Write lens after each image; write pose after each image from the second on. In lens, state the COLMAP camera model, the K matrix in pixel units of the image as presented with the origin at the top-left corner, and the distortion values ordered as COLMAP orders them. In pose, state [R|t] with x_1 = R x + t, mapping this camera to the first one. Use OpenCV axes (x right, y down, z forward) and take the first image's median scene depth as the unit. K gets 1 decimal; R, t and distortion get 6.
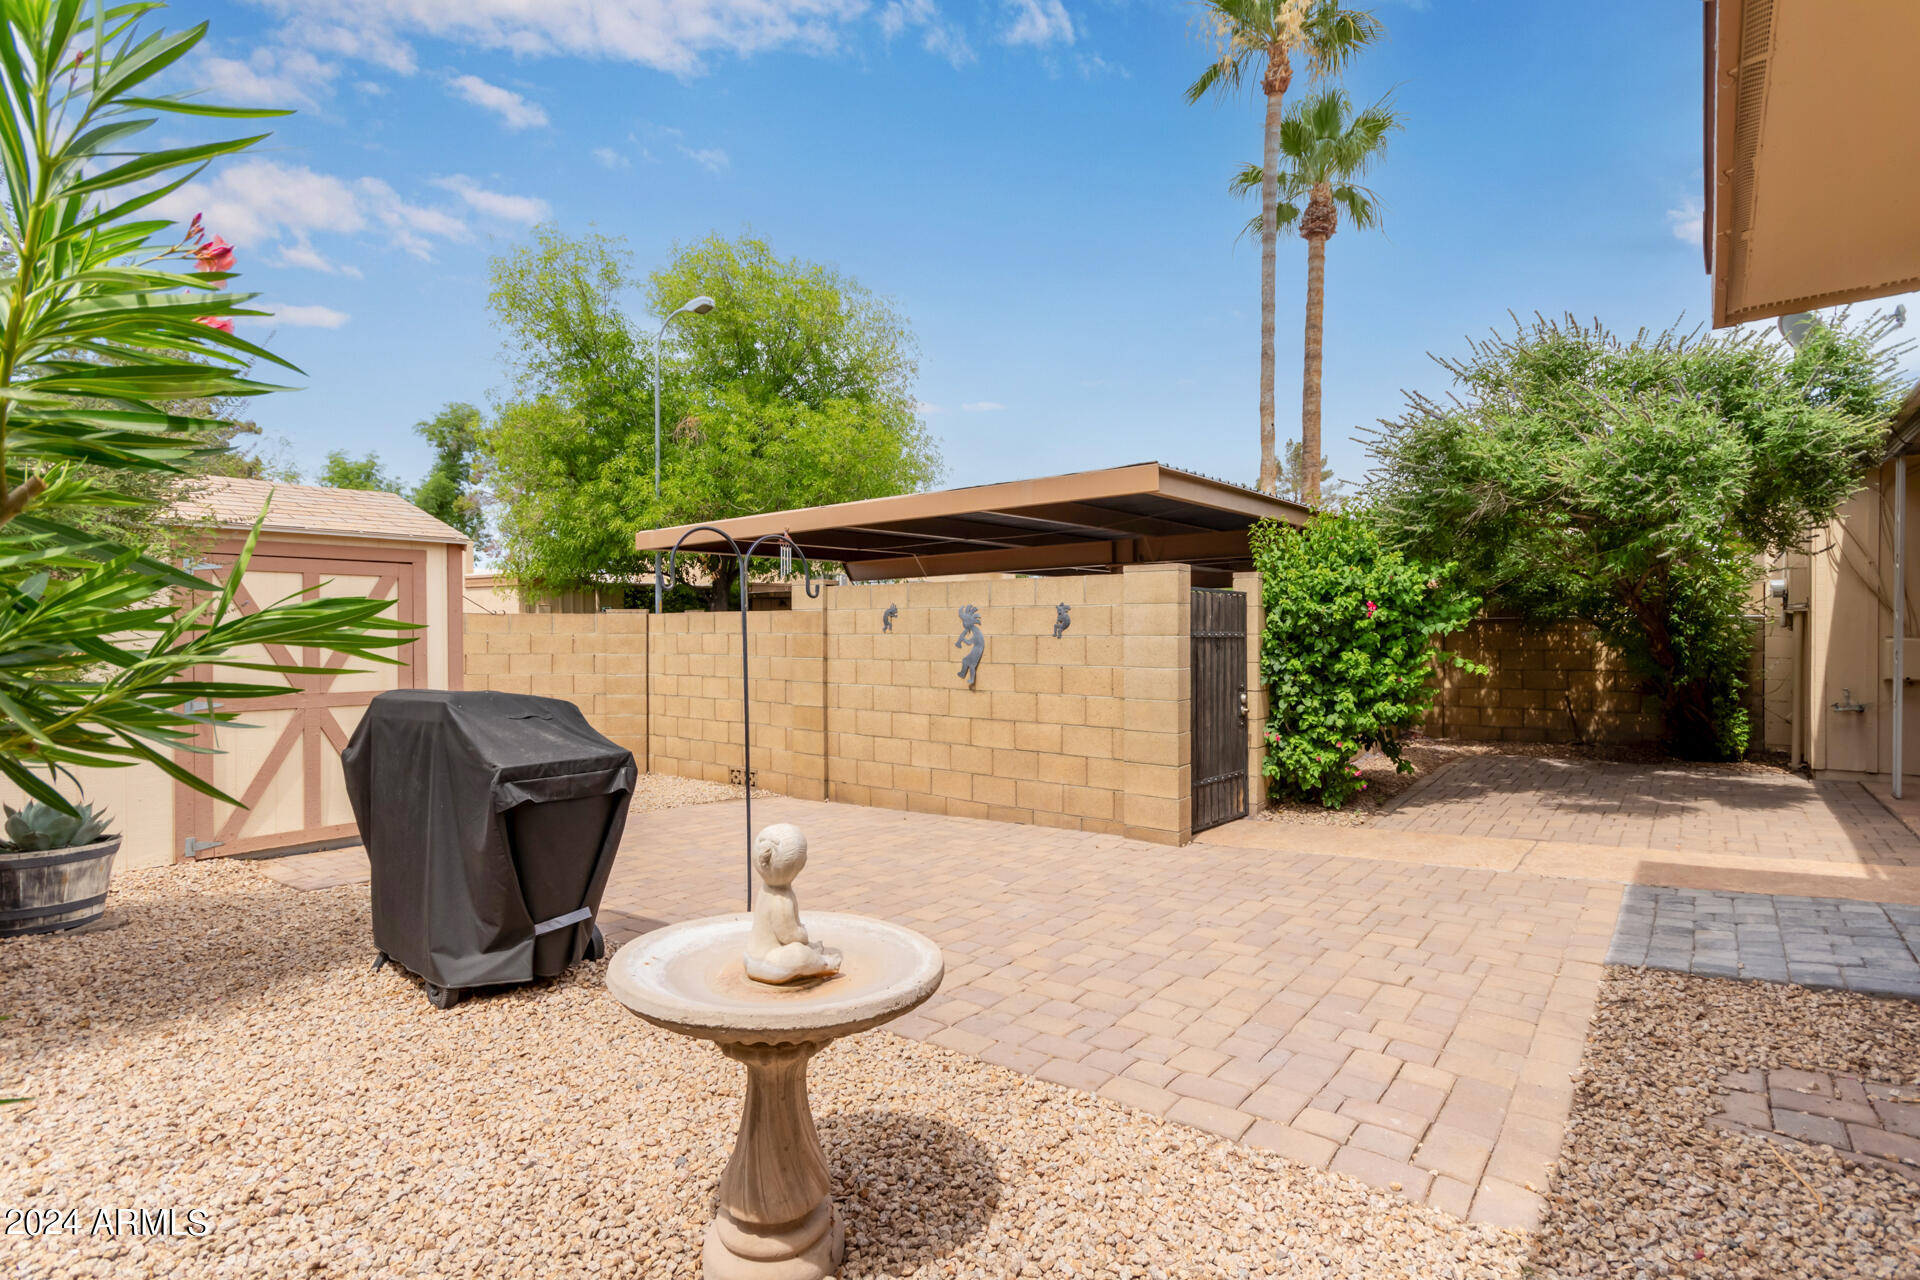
lens RADIAL K [[892.5, 0, 960.0], [0, 892.5, 640.0], [0, 0, 1]] dist [0.001826, 0.000278]
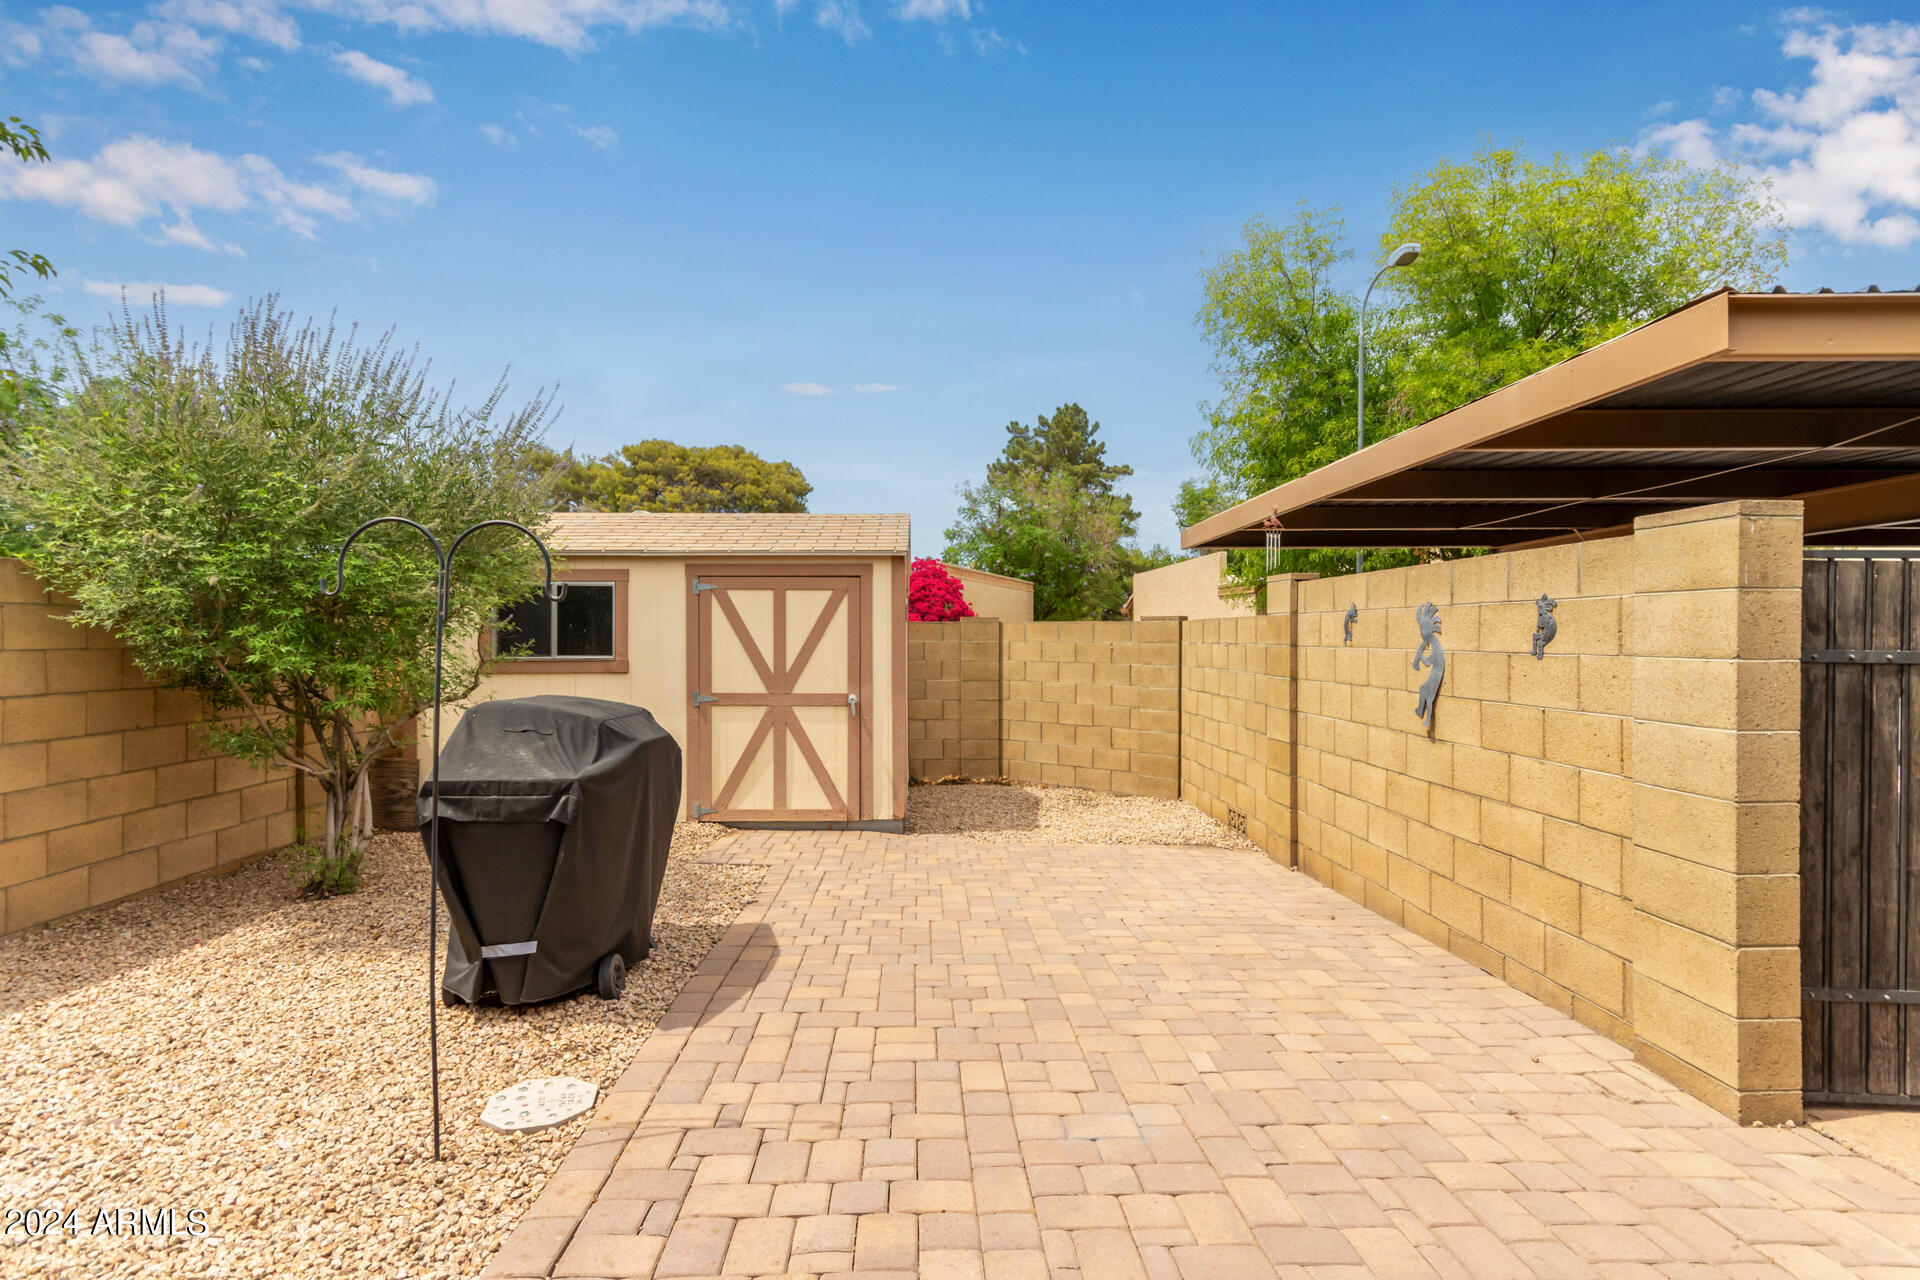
lens RADIAL K [[918.6, 0, 961.3], [0, 918.6, 648.3], [0, 0, 1]] dist [0.014402, 0.000186]
pose [[0.667969, 0.011959, -0.744093, 0.293473], [-0.010931, 0.999921, 0.006258, -0.008066], [0.744109, 0.003954, 0.668046, 0.342830]]
